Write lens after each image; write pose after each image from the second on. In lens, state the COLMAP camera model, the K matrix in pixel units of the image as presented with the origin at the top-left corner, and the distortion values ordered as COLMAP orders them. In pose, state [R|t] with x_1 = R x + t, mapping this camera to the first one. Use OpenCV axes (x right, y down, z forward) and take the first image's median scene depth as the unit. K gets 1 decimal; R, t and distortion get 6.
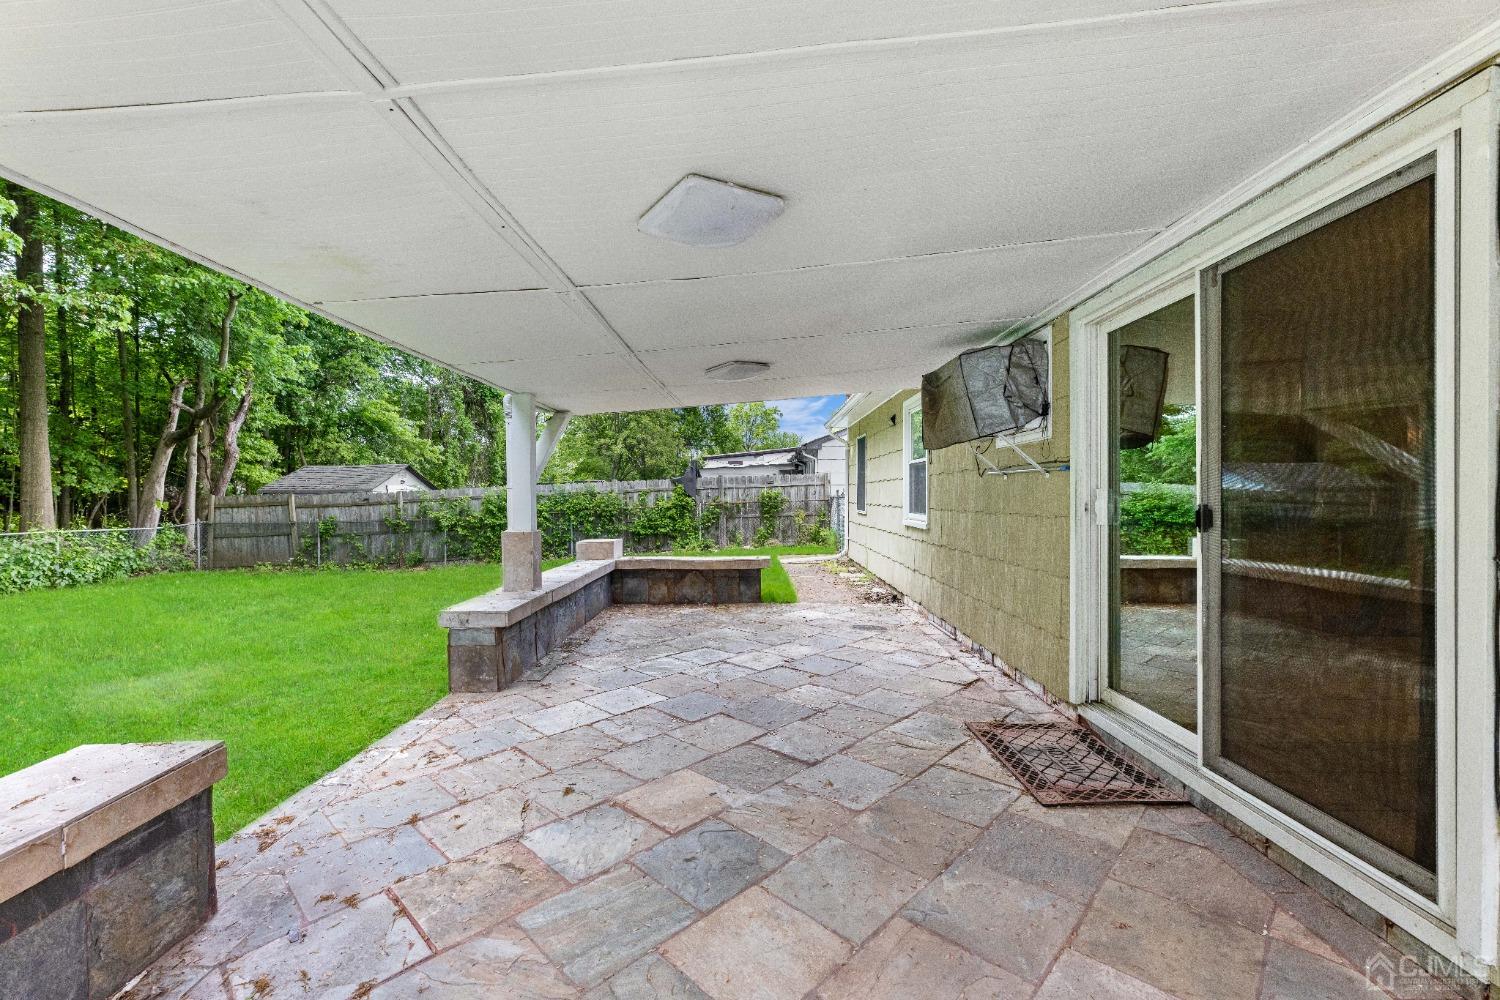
lens RADIAL K [[600.6, 0, 743.9], [0, 600.6, 498.7], [0, 0, 1]] dist [0.001255, 0.000250]
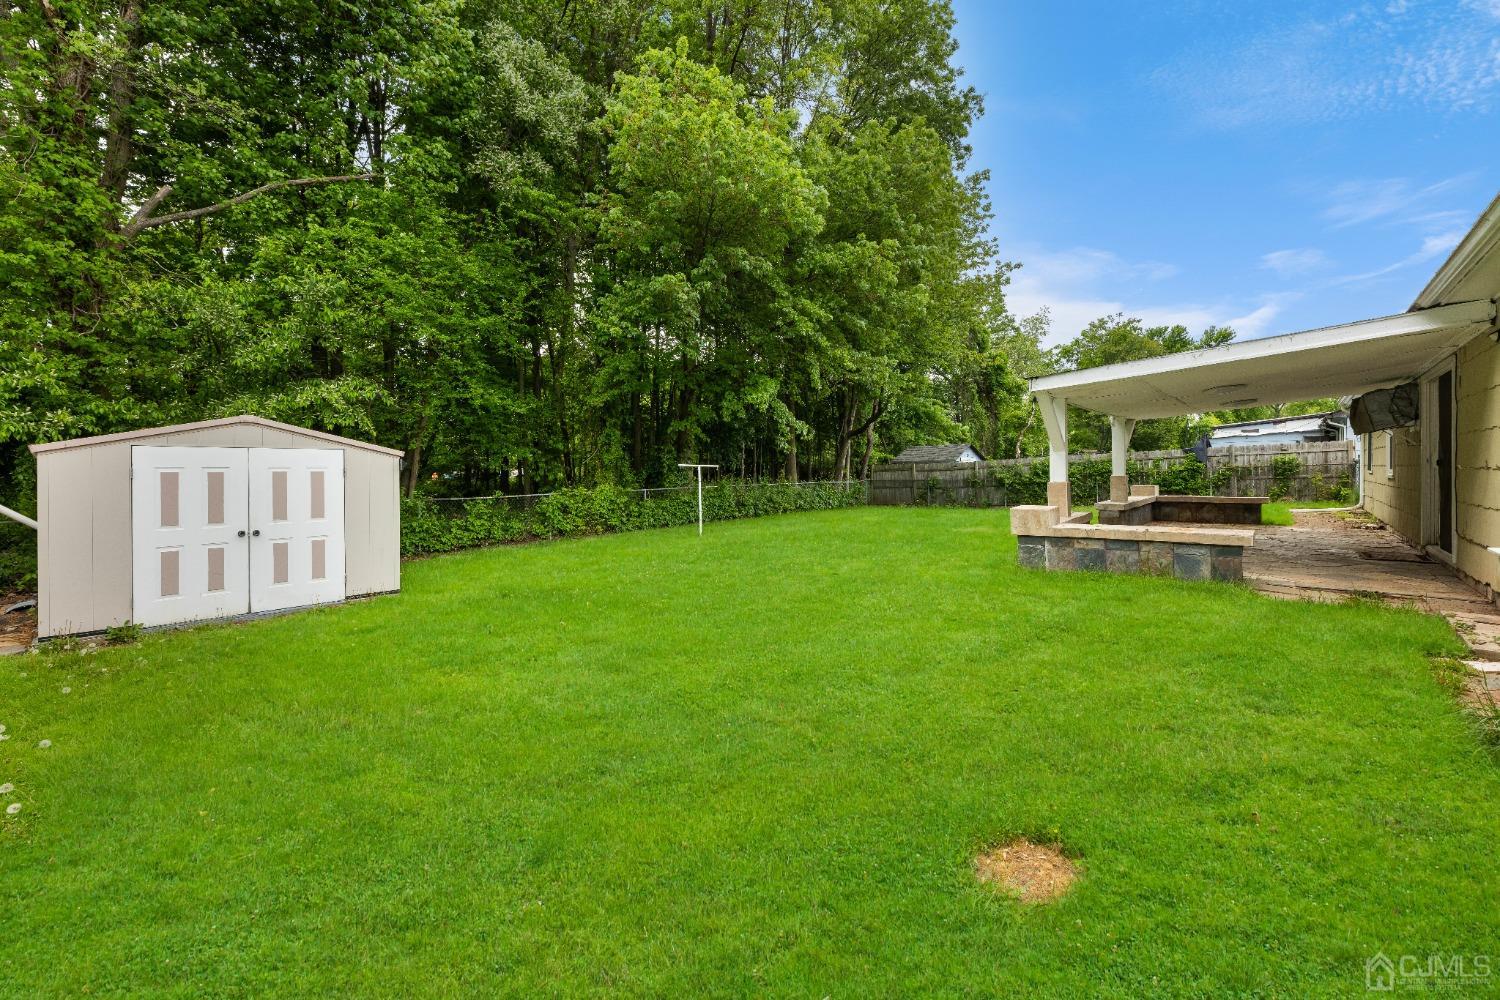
lens RADIAL K [[601.1, 0, 749.9], [0, 601.1, 471.0], [0, 0, 1]] dist [0.000316, 0.000066]
pose [[0.753338, -0.002225, -0.657630, 0.029474], [0.003390, 0.999994, 0.000501, 0.010993], [0.657625, -0.002607, 0.753341, -0.610105]]
